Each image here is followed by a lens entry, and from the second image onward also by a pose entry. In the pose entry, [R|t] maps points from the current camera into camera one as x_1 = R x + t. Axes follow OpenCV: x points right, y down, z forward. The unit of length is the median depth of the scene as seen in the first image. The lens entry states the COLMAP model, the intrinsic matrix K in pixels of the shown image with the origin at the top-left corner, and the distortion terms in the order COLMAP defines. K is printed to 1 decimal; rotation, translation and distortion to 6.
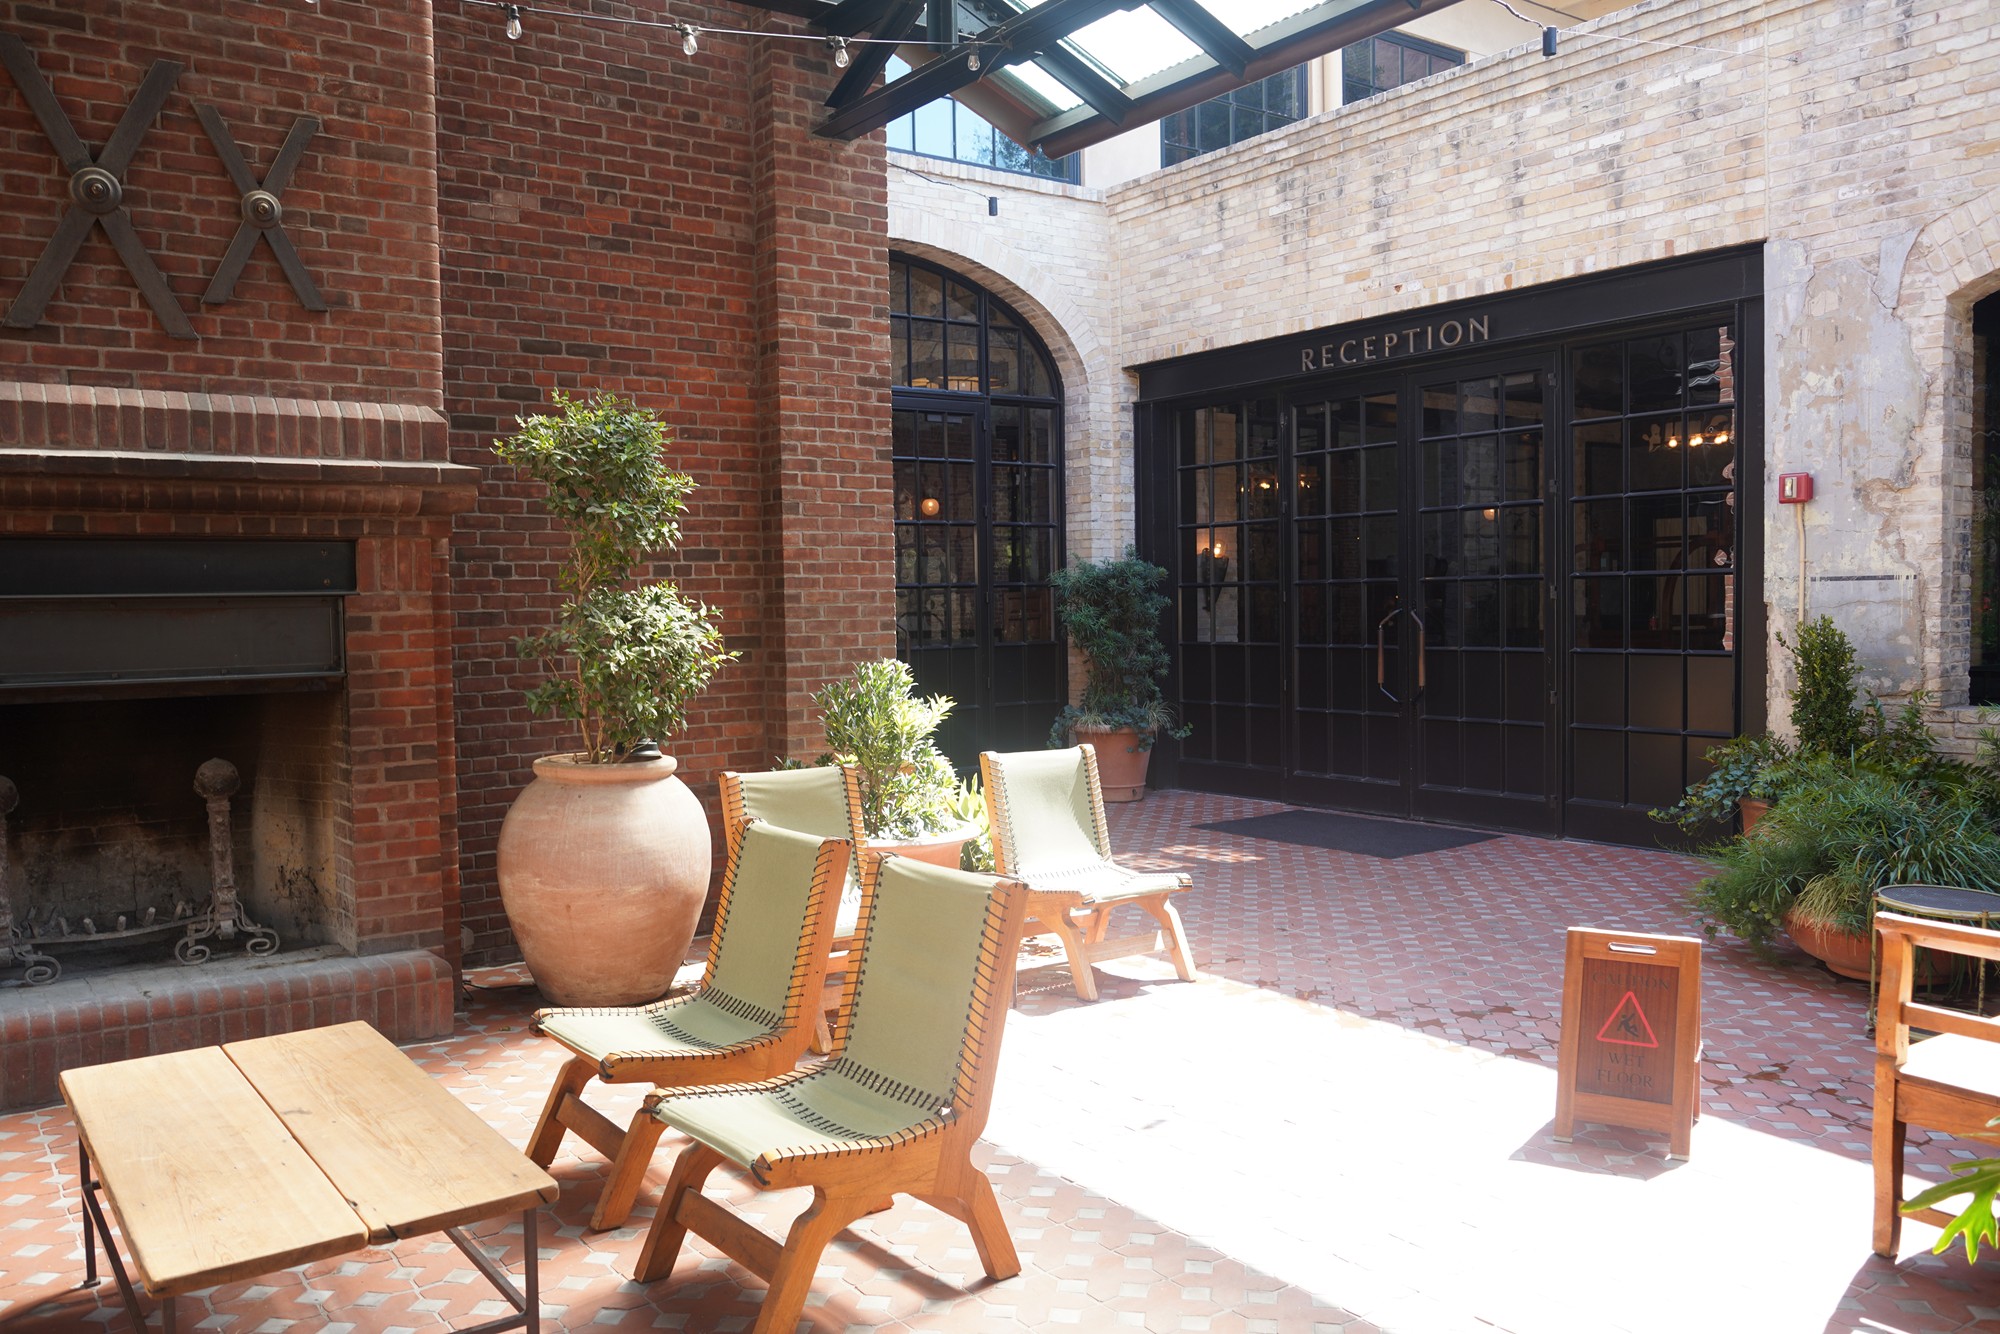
lens RADIAL K [[1559.8, 0, 1000.0], [0, 1559.8, 667.0], [0, 0, 1]] dist [-0.019694, 0.022354]
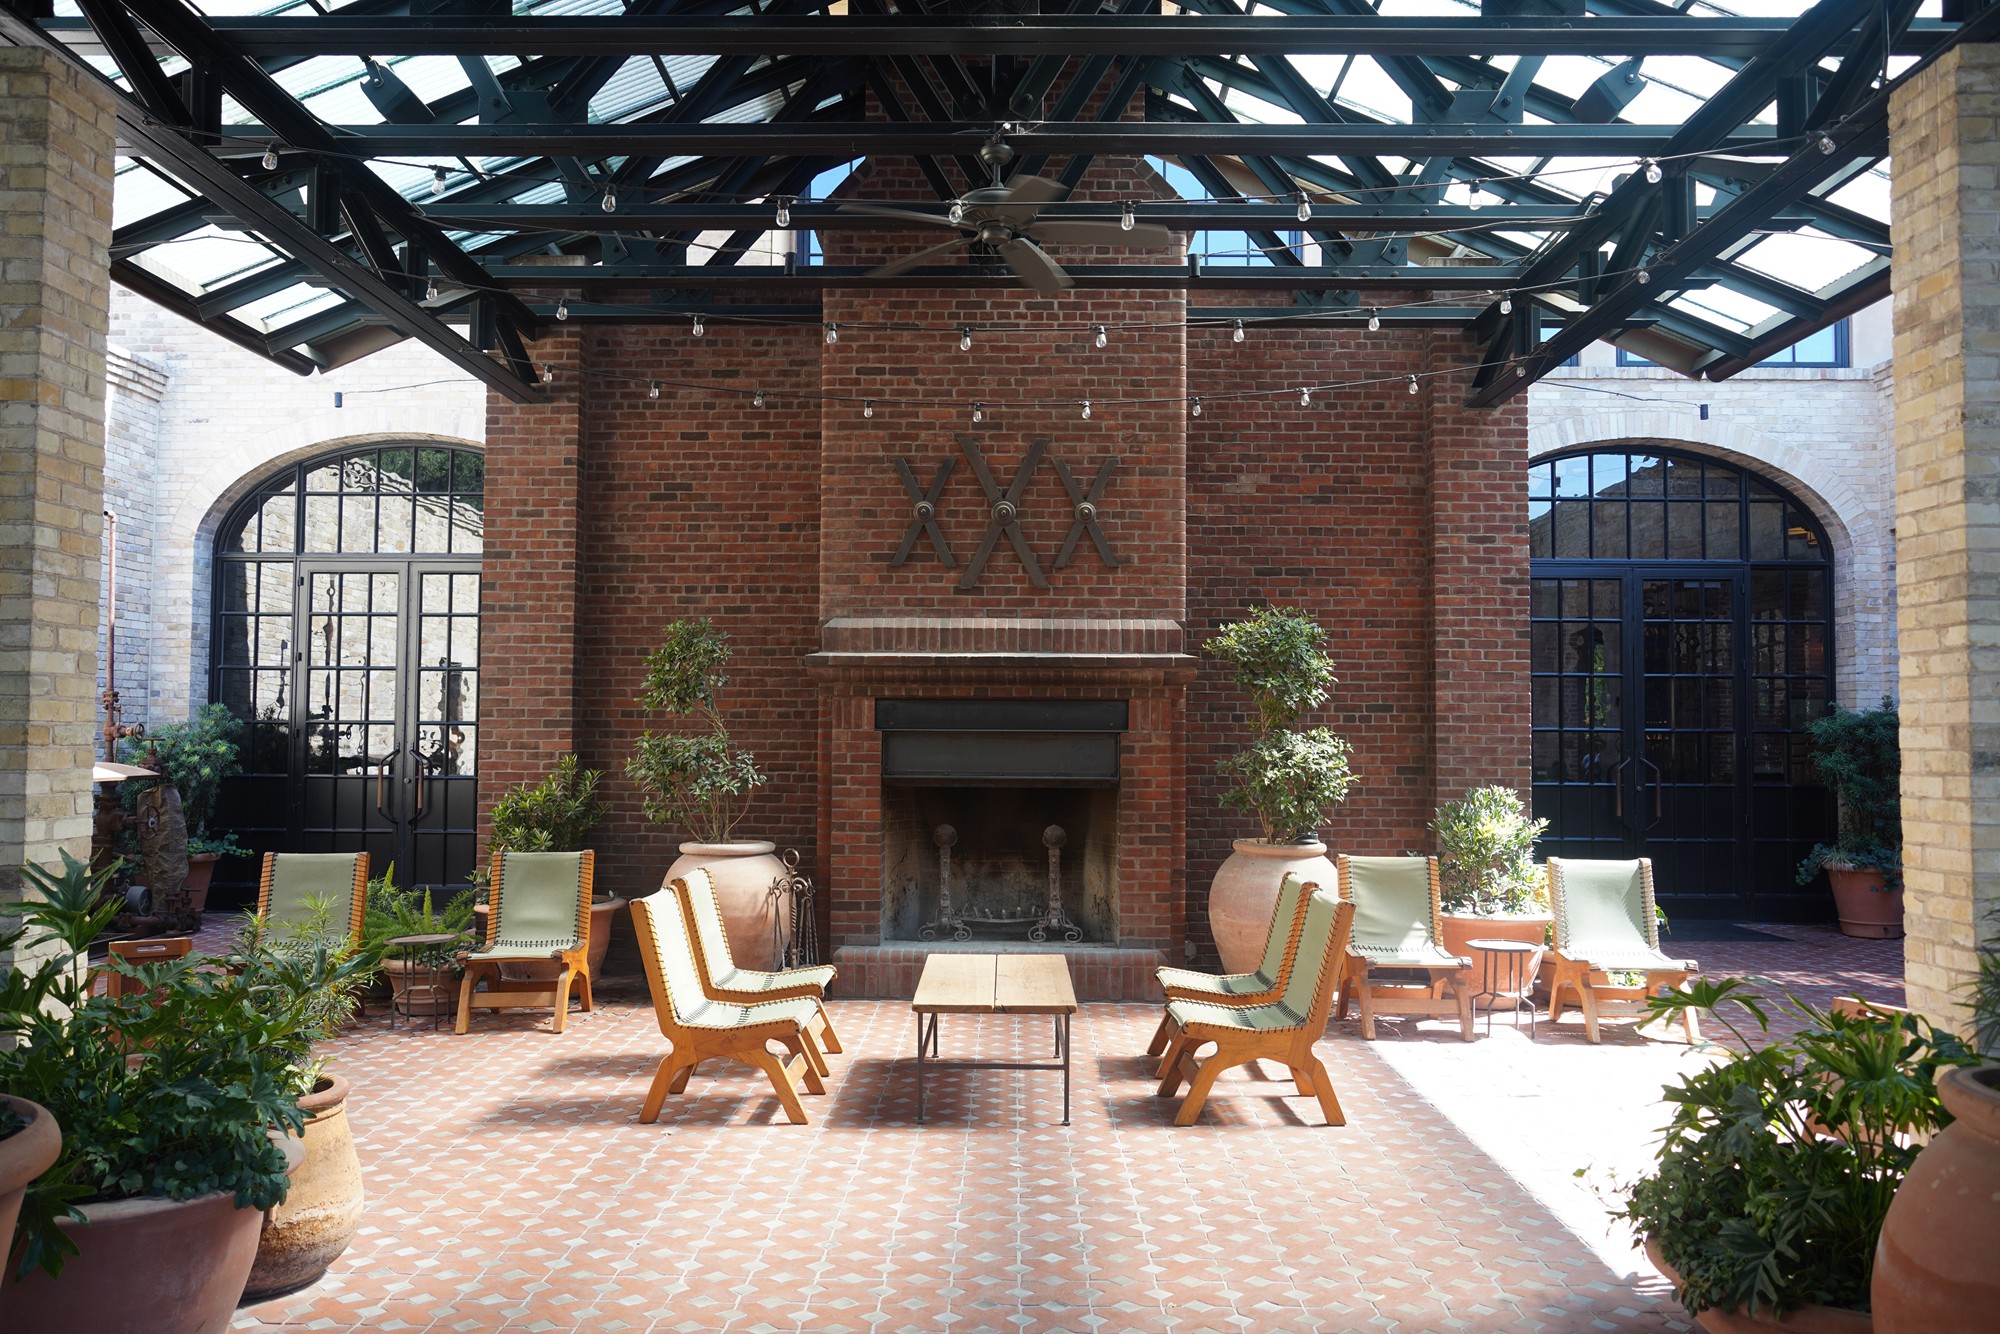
lens RADIAL K [[1550.8, 0, 1000.0], [0, 1550.8, 667.0], [0, 0, 1]] dist [-0.021006, 0.011654]
pose [[0.805294, -0.004819, -0.592856, 0.401577], [-0.045746, 0.996481, -0.070238, 0.006320], [0.591108, 0.083683, 0.802240, -0.373281]]
